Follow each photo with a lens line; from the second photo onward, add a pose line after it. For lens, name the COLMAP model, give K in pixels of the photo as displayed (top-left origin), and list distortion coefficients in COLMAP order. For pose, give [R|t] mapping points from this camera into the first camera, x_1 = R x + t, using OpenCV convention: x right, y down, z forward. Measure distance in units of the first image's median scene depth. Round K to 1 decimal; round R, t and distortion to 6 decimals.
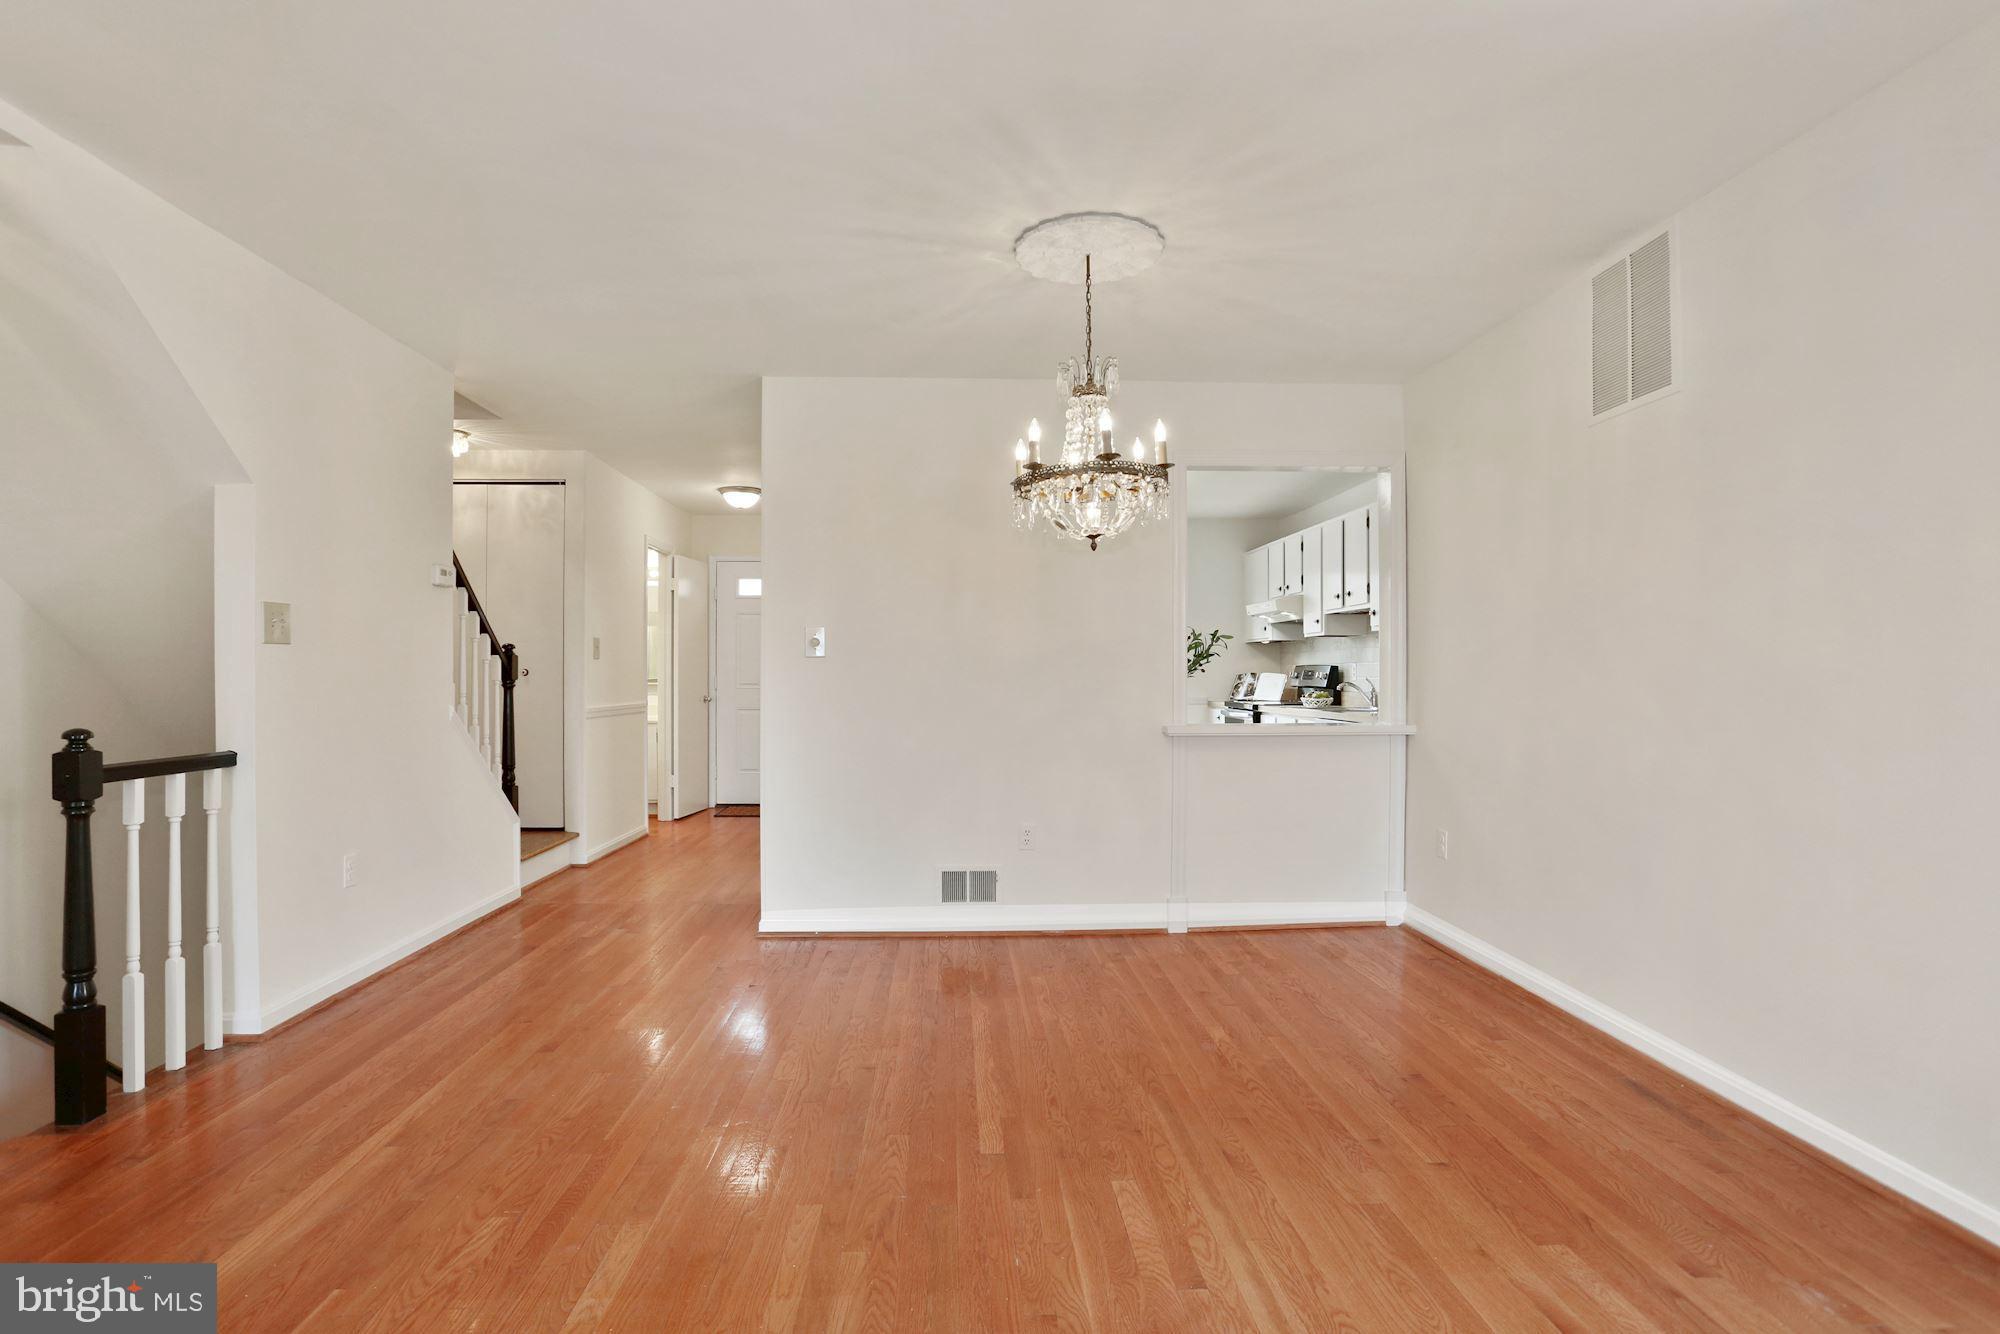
lens RADIAL K [[1018.4, 0, 963.2], [0, 1018.4, 672.3], [0, 0, 1]] dist [-0.087209, 0.044649]
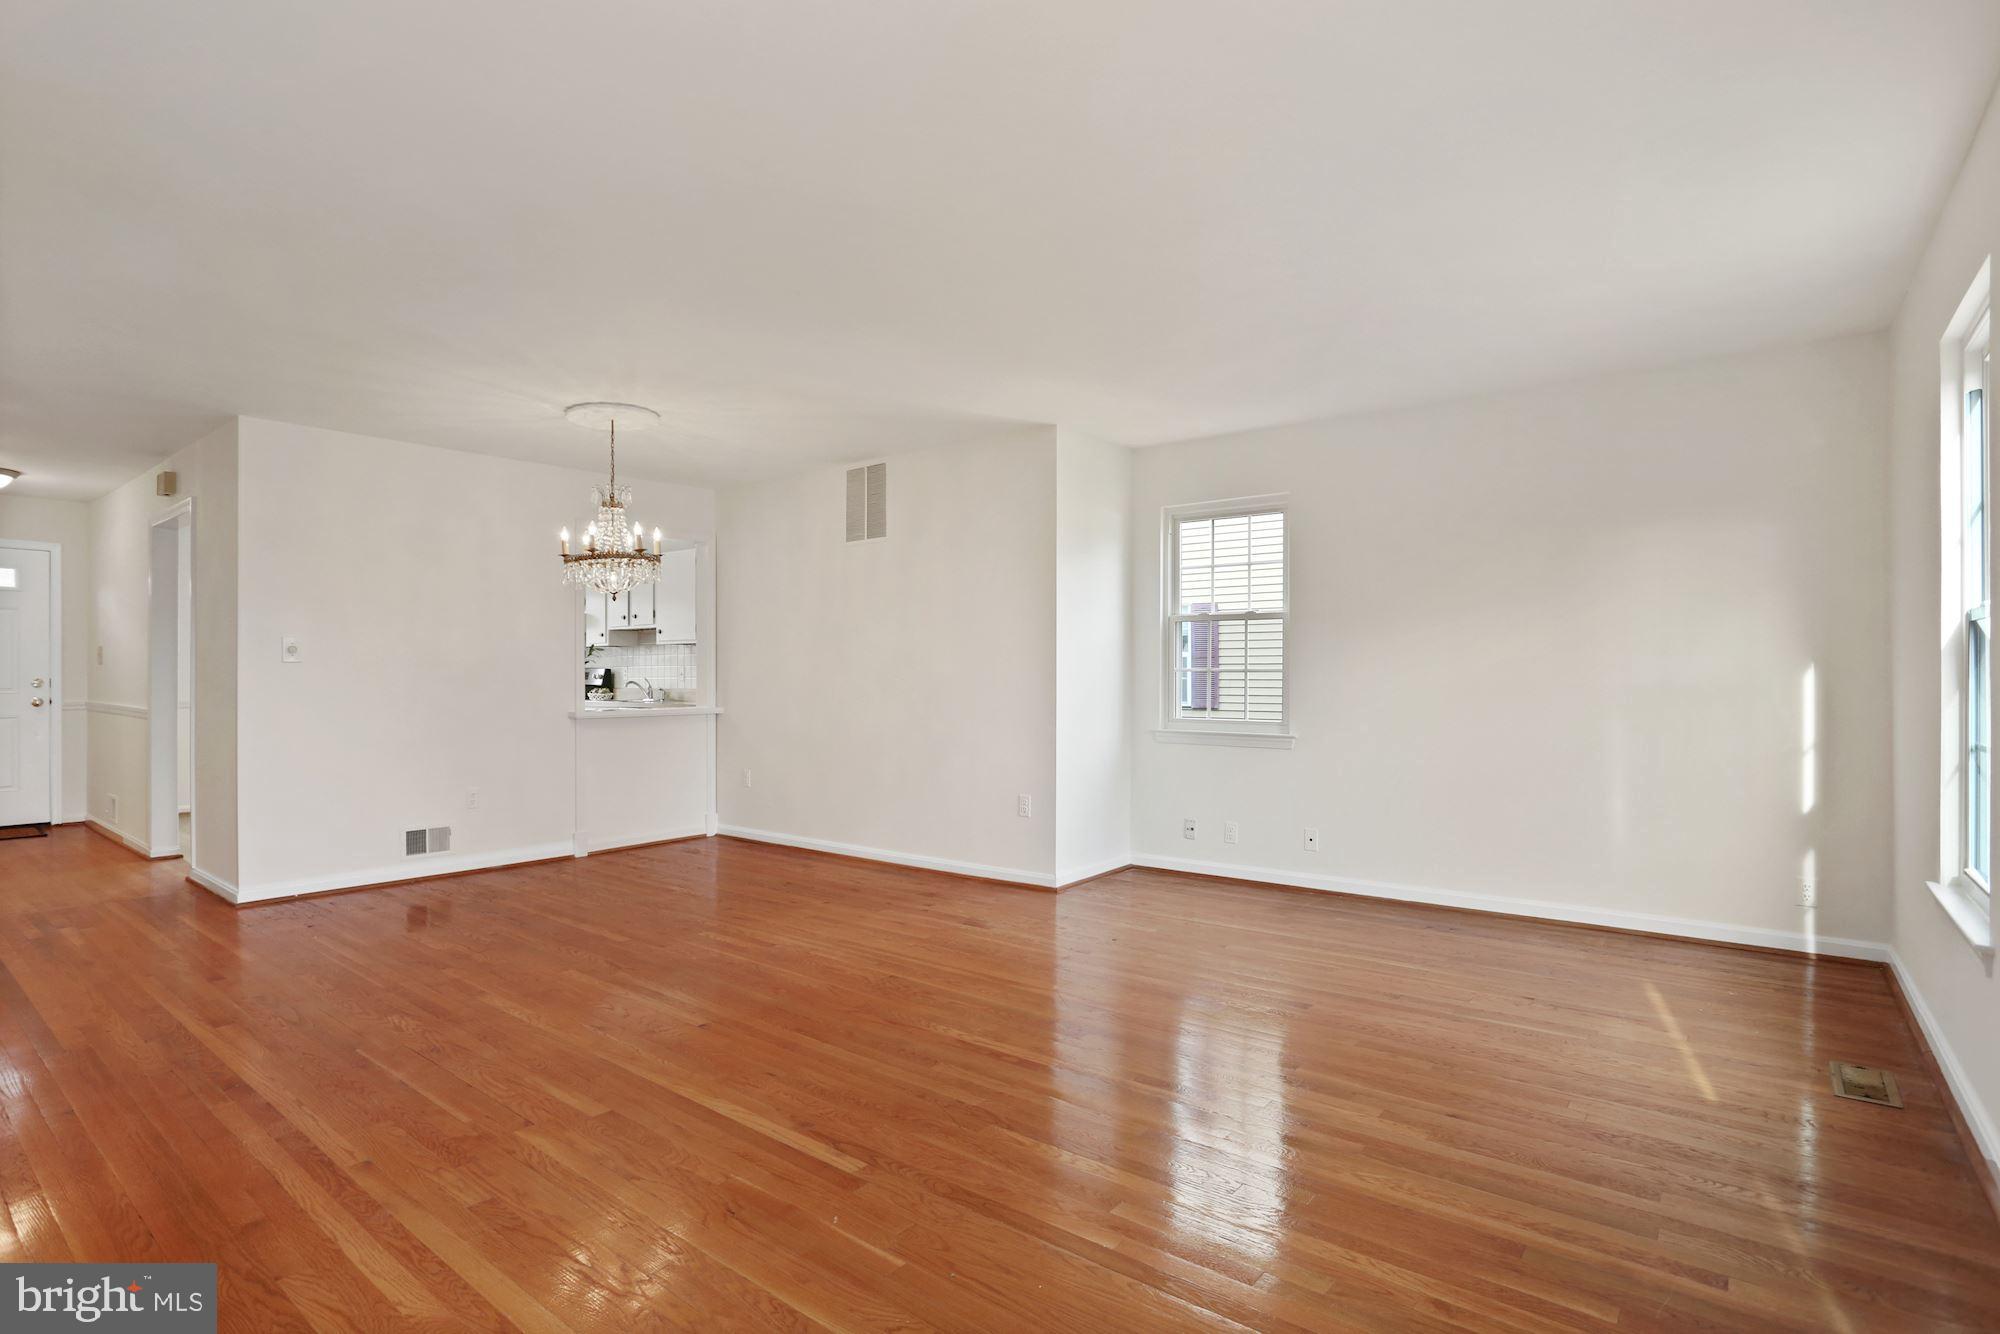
lens RADIAL K [[1018.4, 0, 963.2], [0, 1018.4, 672.3], [0, 0, 1]] dist [-0.087209, 0.044649]
pose [[0.670727, -0.000897, 0.741703, -0.476334], [0.000998, 0.999999, 0.000307, -0.002803], [-0.741703, 0.000535, 0.670728, -0.352219]]
